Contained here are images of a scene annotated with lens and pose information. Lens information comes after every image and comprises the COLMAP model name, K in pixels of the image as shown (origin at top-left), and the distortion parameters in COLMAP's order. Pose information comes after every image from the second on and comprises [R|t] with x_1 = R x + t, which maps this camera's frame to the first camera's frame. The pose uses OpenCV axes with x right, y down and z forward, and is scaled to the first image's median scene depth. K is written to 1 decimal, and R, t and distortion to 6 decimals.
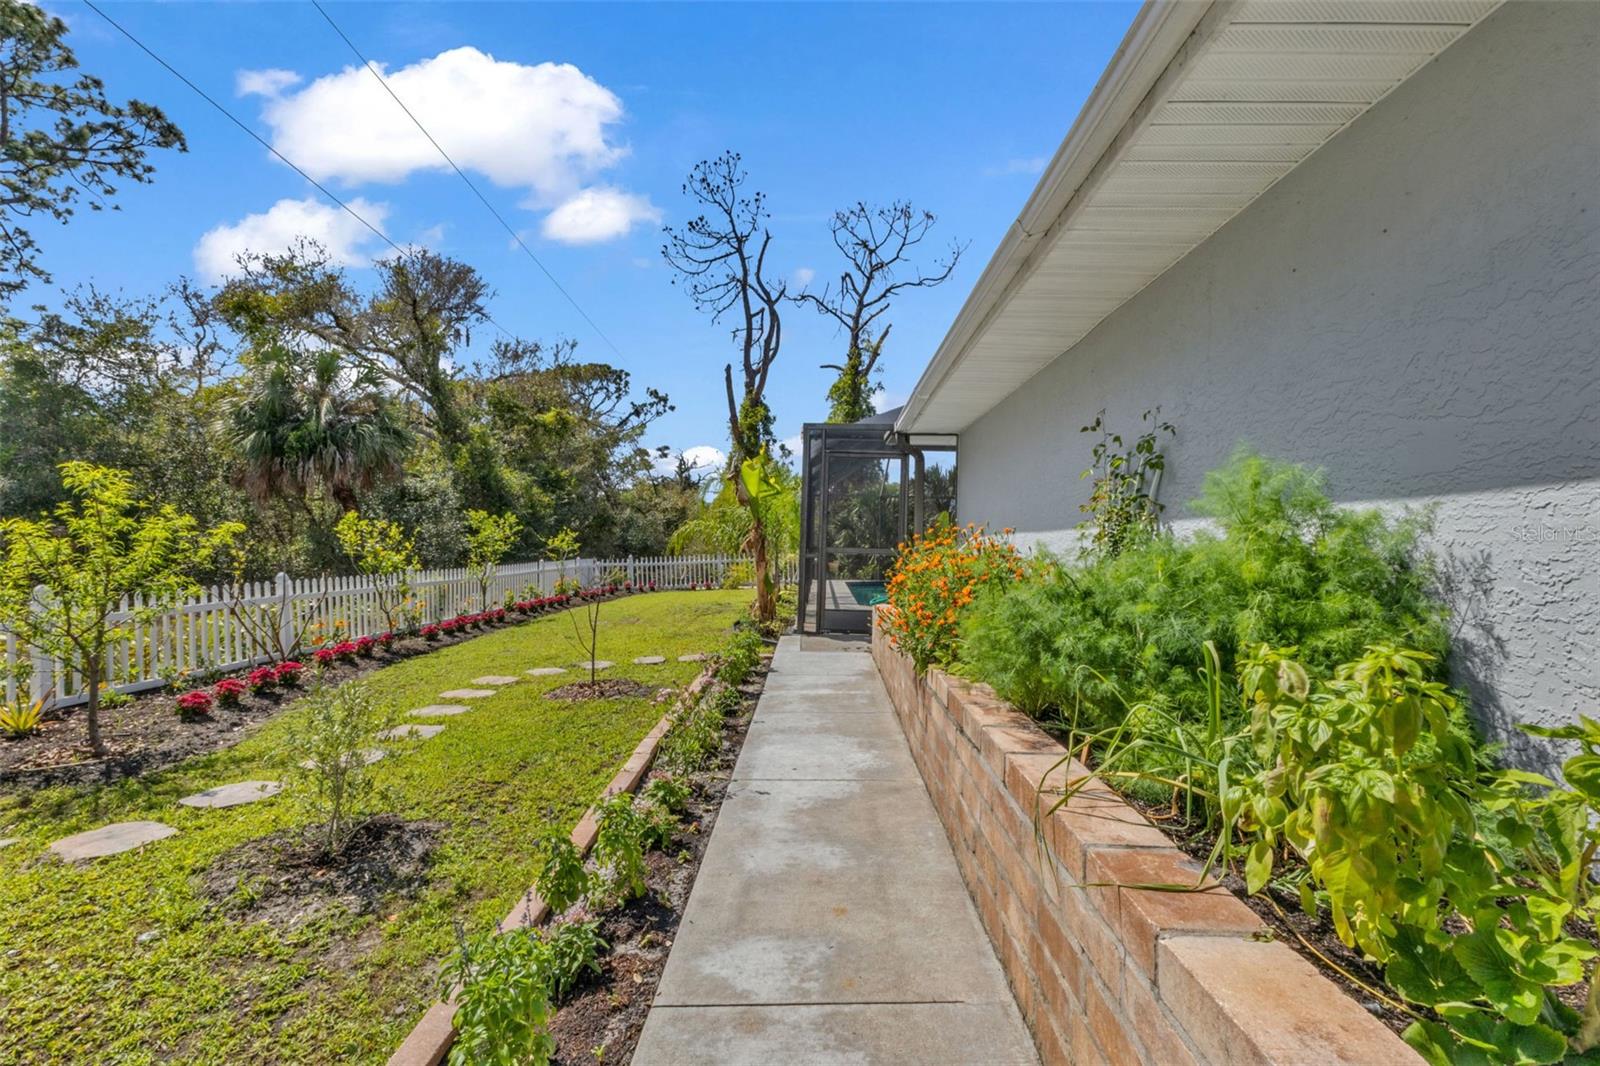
lens RADIAL K [[697.2, 0, 786.5], [0, 697.2, 522.7], [0, 0, 1]] dist [0.014505, -0.003113]
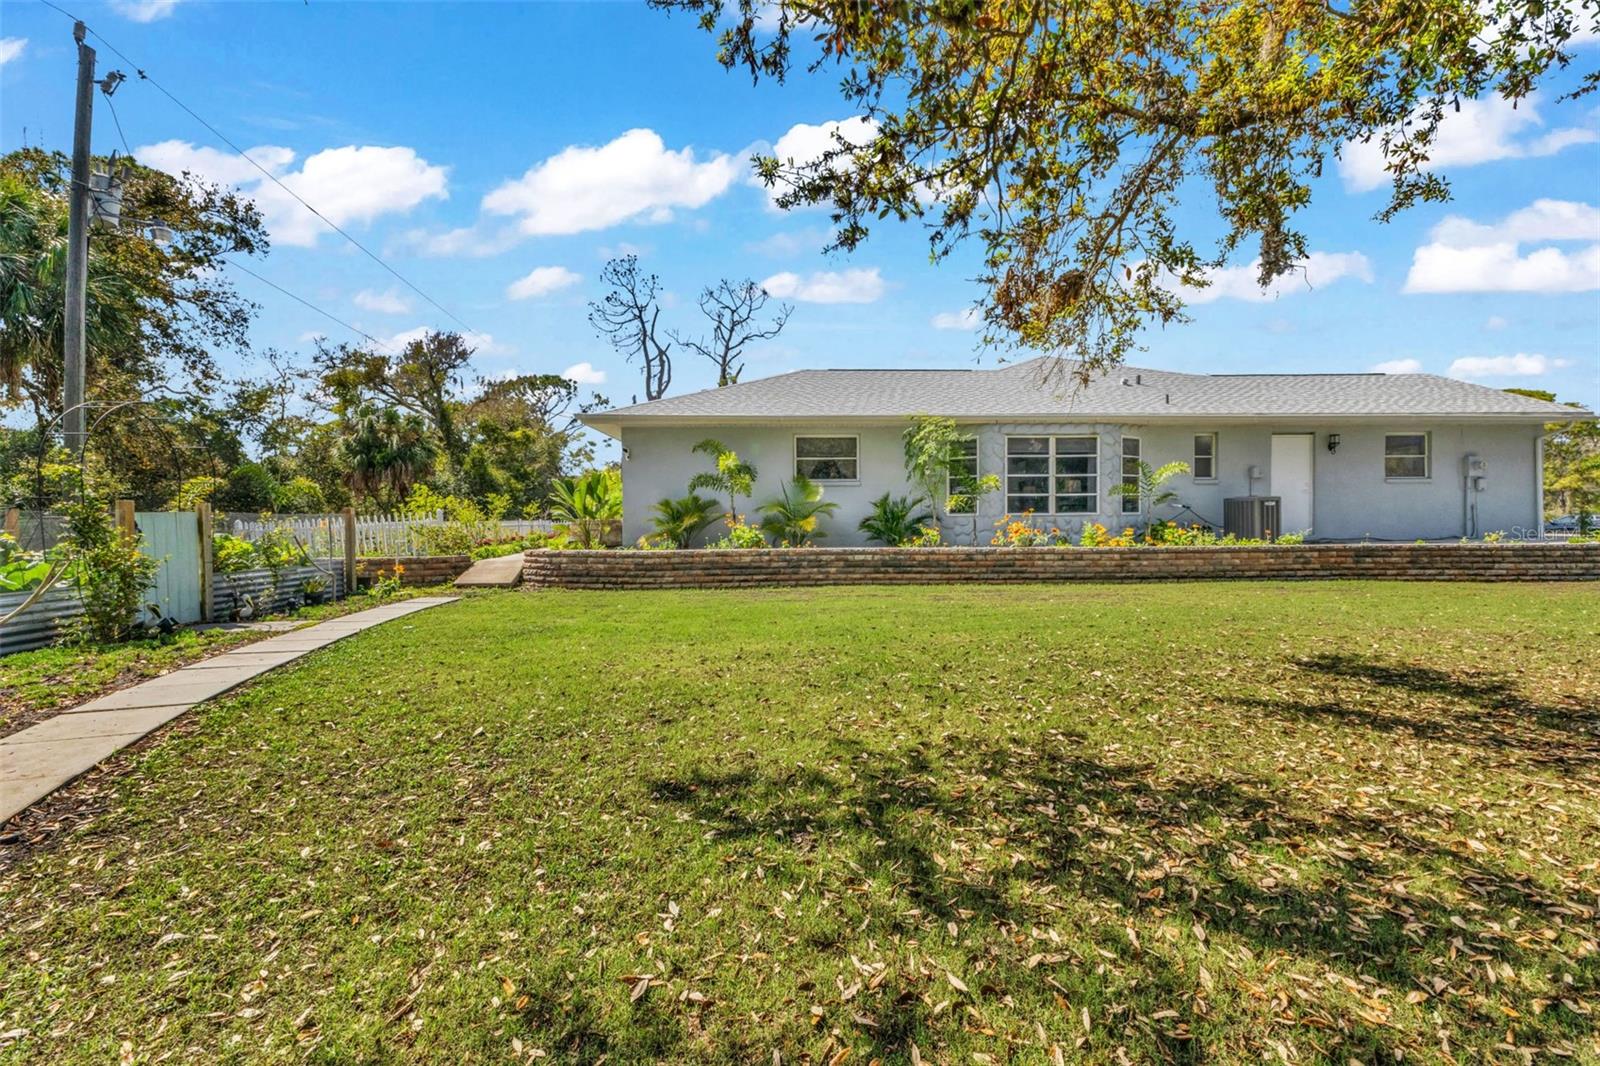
lens RADIAL K [[697.2, 0, 798.1], [0, 697.2, 533.6], [0, 0, 1]] dist [0.014505, -0.003113]
pose [[0.997727, -0.032430, 0.059063, 0.211447], [0.029361, 0.998209, 0.052116, 0.011634], [-0.060647, -0.050264, 0.996893, -0.689153]]
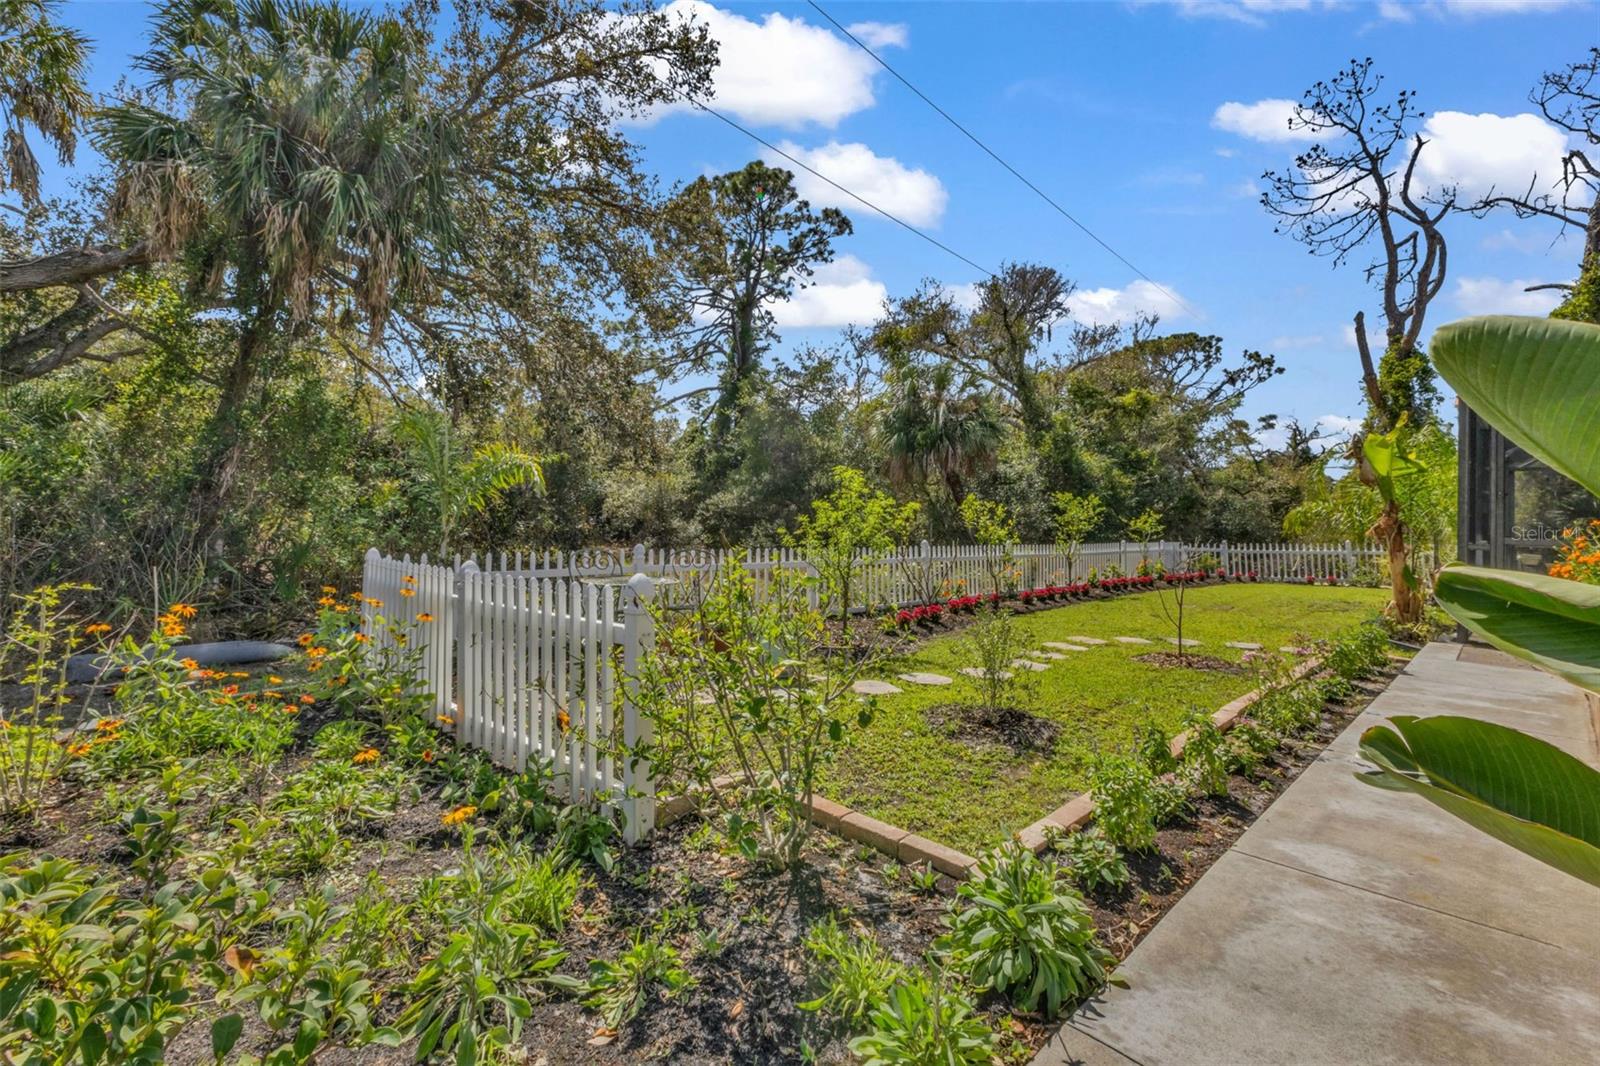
lens RADIAL K [[697.2, 0, 796.3], [0, 697.2, 477.1], [0, 0, 1]] dist [0.014505, -0.003113]
pose [[0.717592, -0.021030, -0.696146, 0.014874], [-0.005597, 0.999338, -0.035958, -0.000025], [0.696441, 0.029700, 0.716999, -0.051856]]
